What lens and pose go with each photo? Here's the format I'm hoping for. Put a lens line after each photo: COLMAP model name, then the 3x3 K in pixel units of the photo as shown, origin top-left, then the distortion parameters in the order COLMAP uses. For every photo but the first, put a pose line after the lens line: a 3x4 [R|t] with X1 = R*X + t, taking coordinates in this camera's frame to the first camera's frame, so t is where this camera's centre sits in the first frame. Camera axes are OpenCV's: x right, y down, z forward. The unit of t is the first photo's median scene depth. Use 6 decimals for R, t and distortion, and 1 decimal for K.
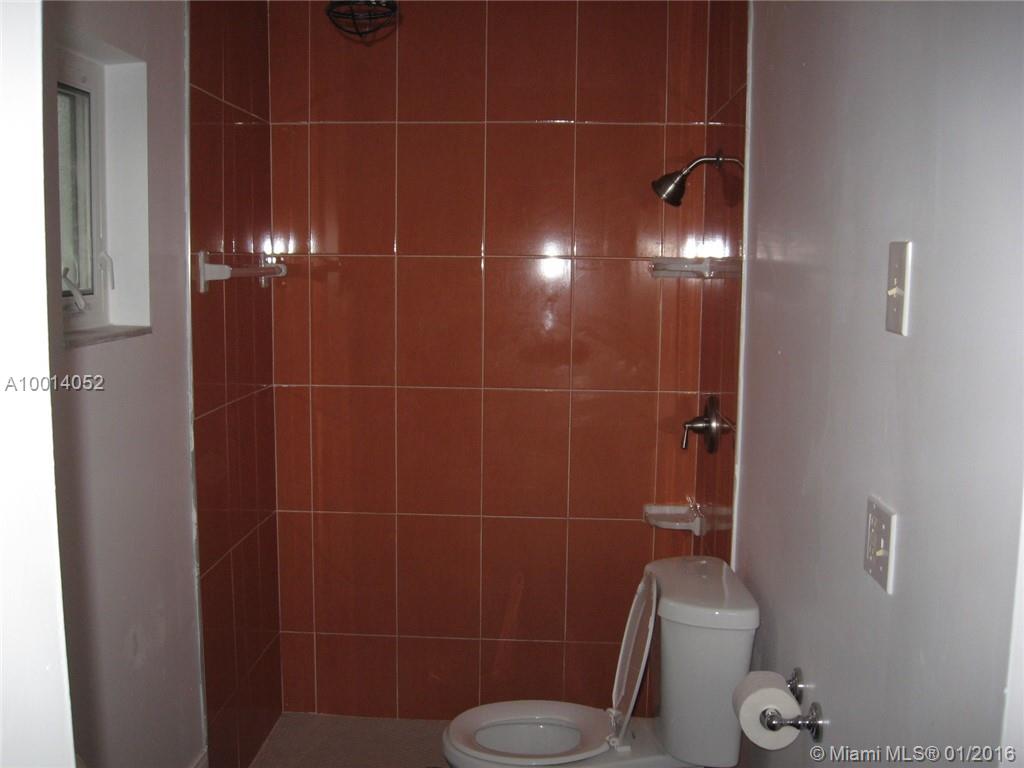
lens RADIAL K [[1061.5, 0, 512.5], [0, 1061.5, 384.7], [0, 0, 1]] dist [-0.112211, 0.000000]
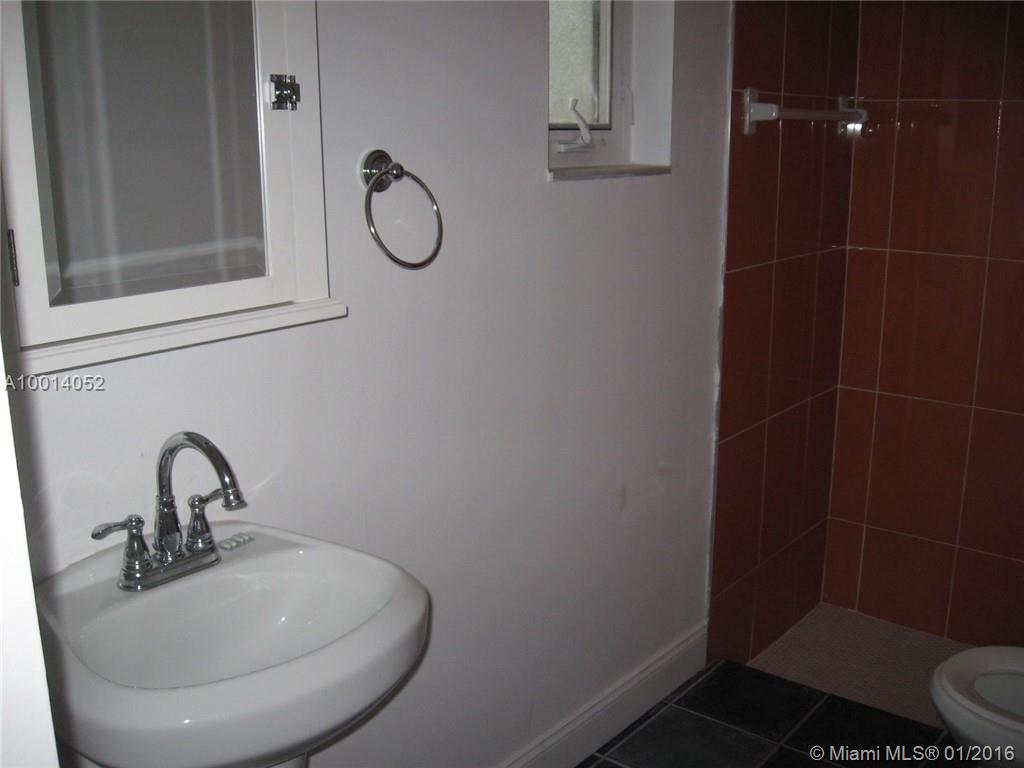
lens RADIAL K [[1061.5, 0, 511.7], [0, 1061.5, 384.3], [0, 0, 1]] dist [-0.112211, 0.000000]
pose [[0.806625, 0.127903, -0.577059, 0.092046], [-0.059043, 0.988859, 0.136646, 0.014086], [0.588107, -0.076151, 0.805190, 0.134641]]
